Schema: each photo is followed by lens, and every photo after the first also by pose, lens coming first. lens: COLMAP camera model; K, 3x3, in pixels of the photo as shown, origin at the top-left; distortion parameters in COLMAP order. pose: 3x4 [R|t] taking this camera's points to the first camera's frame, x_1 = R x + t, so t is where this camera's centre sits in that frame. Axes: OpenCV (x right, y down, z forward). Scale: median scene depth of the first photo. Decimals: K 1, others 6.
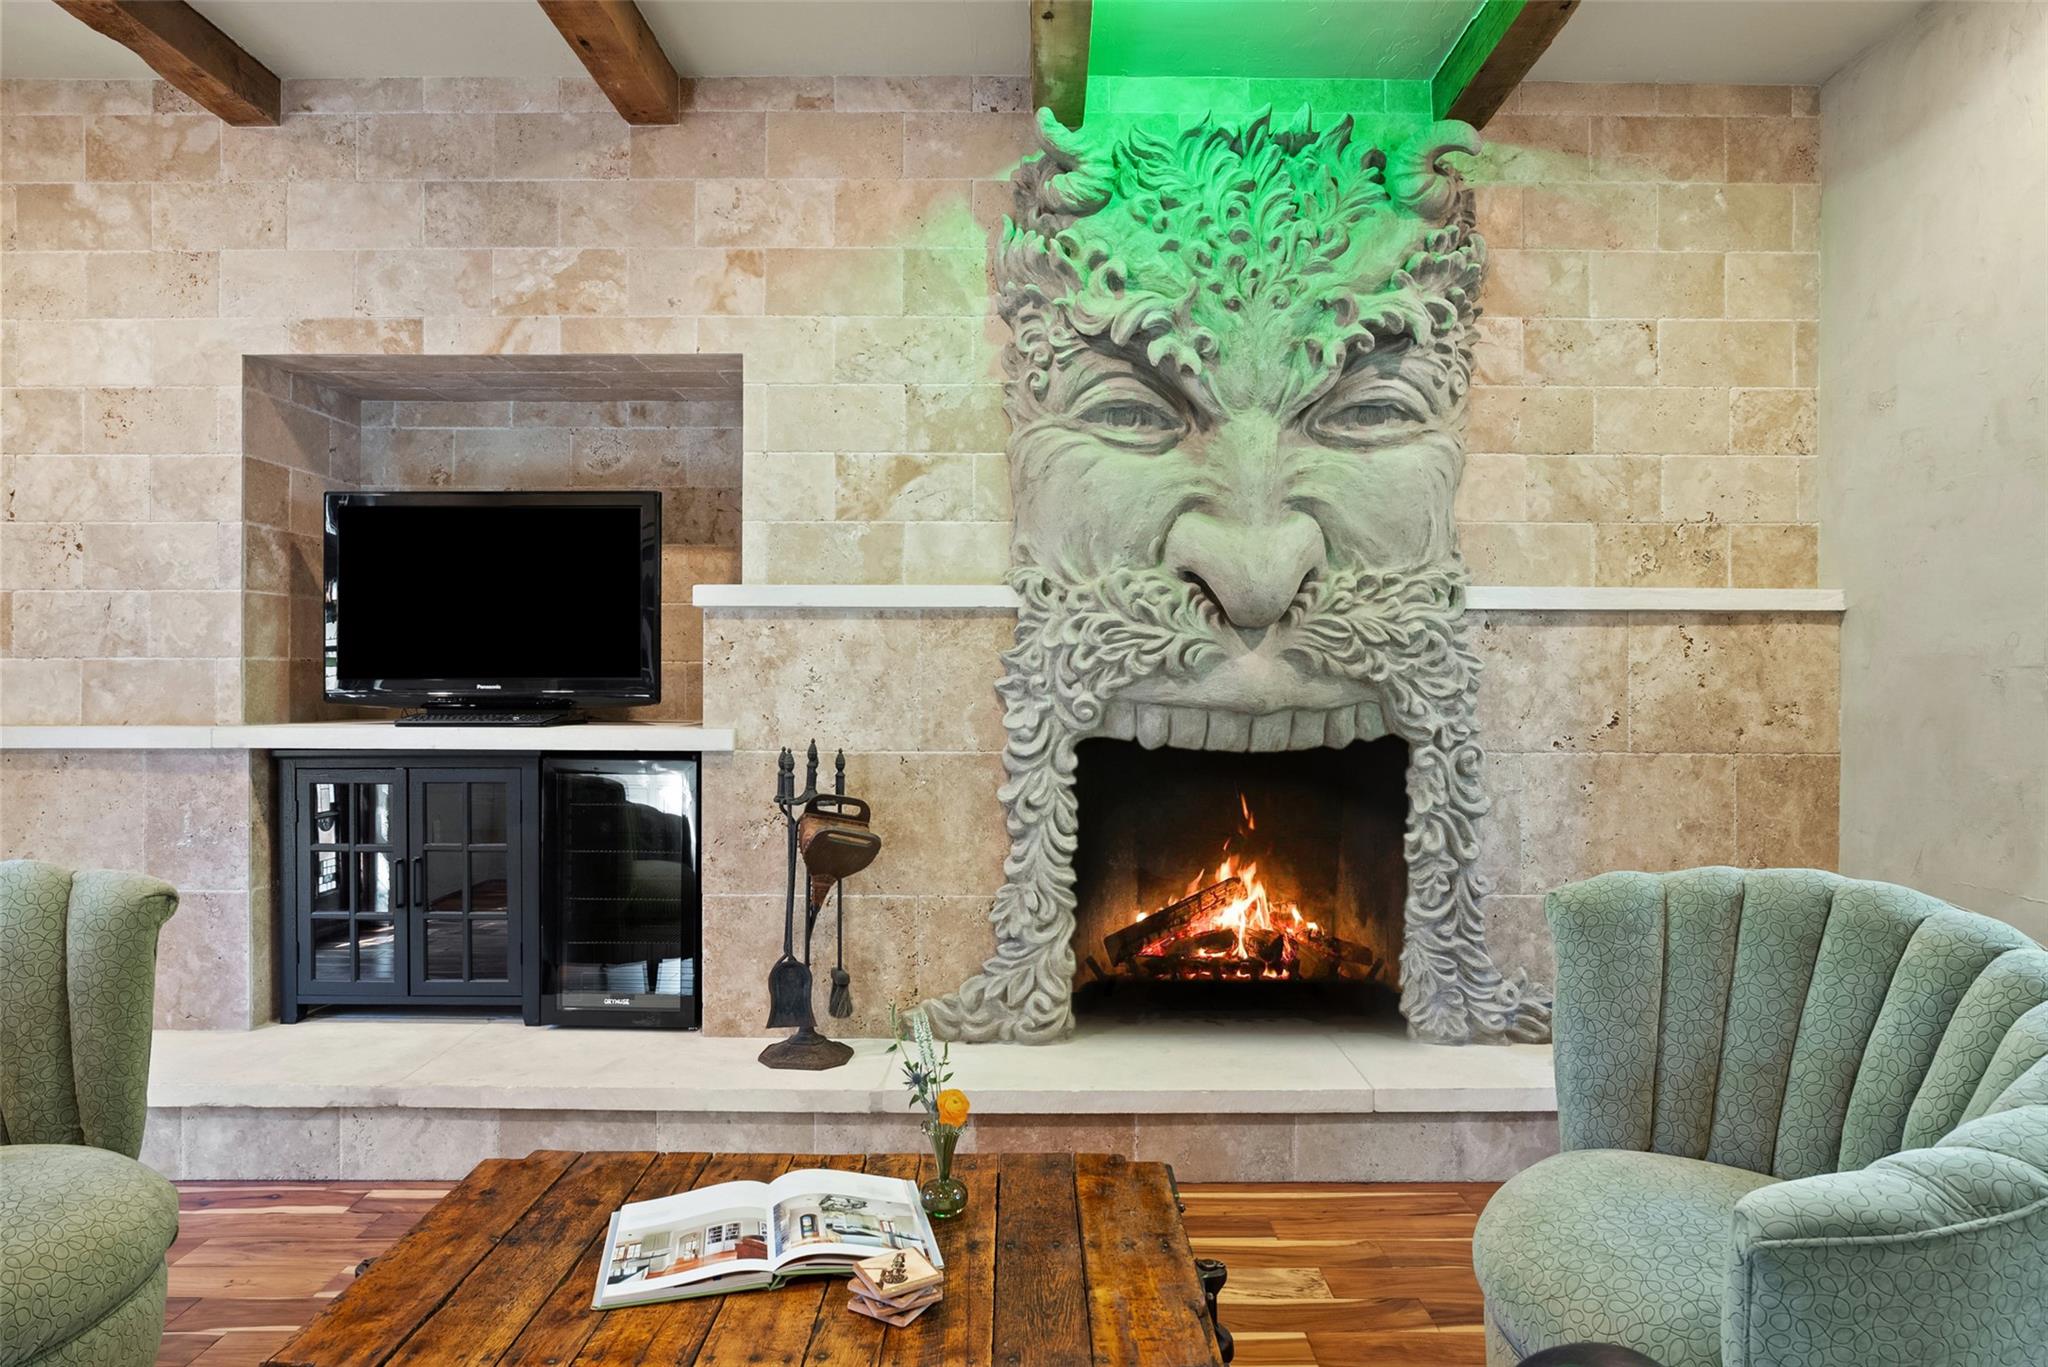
lens RADIAL K [[1140.5, 0, 1026.3], [0, 1140.5, 690.9], [0, 0, 1]] dist [-0.032435, 0.024222]
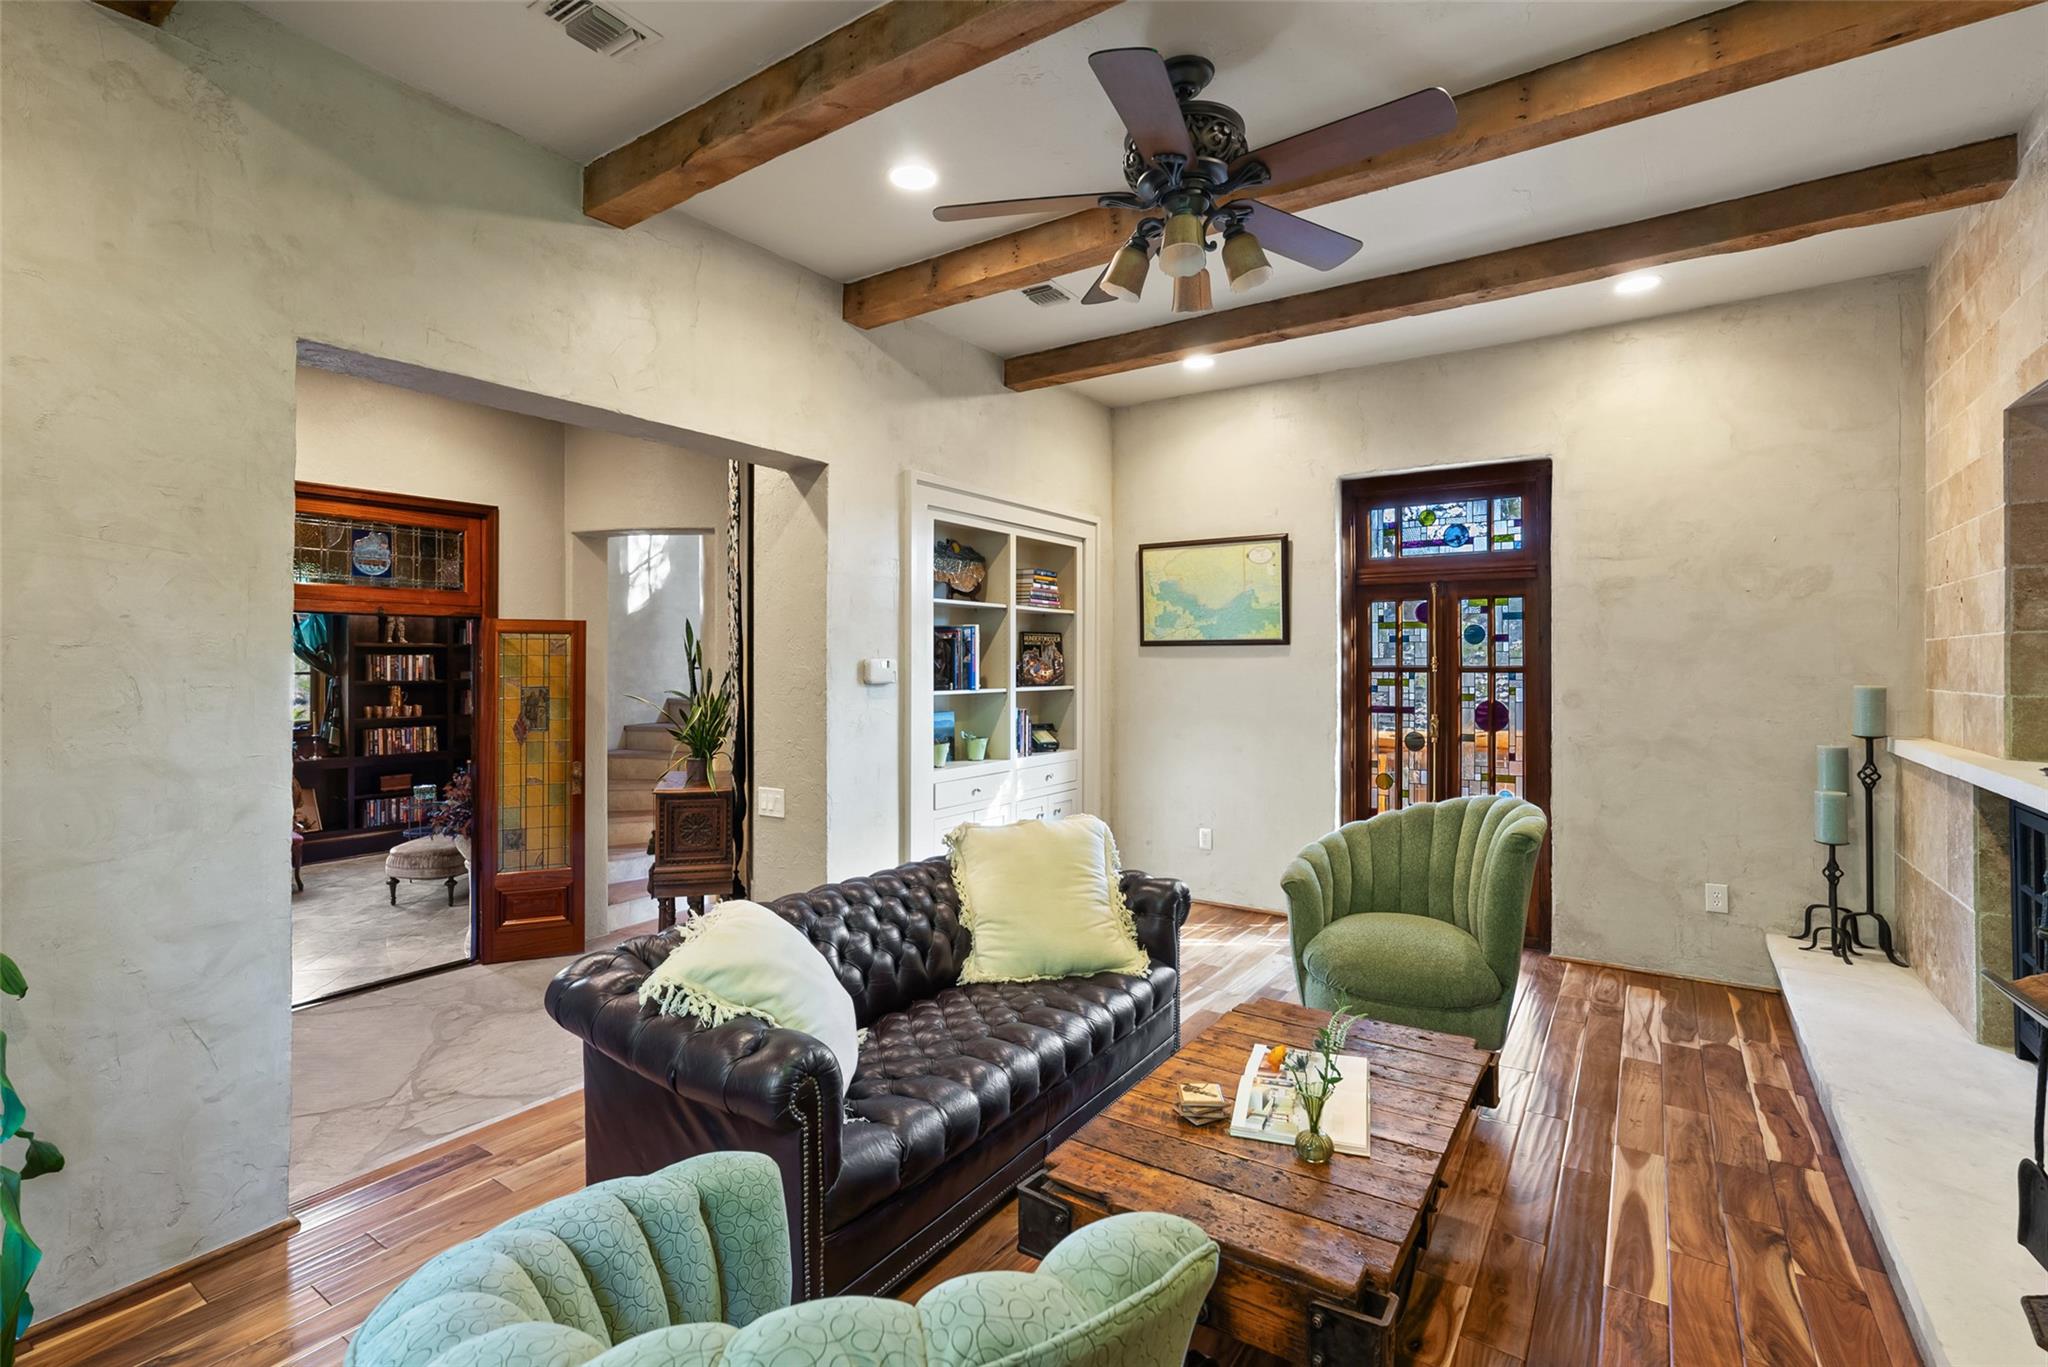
lens RADIAL K [[919.5, 0, 1024.0], [0, 919.5, 683.5], [0, 0, 1]] dist [-0.035762, 0.023321]
pose [[-0.558053, 0.015722, -0.829657, 0.624281], [-0.008170, 0.999668, 0.024439, -0.063939], [0.829765, 0.020417, -0.557739, 0.843554]]
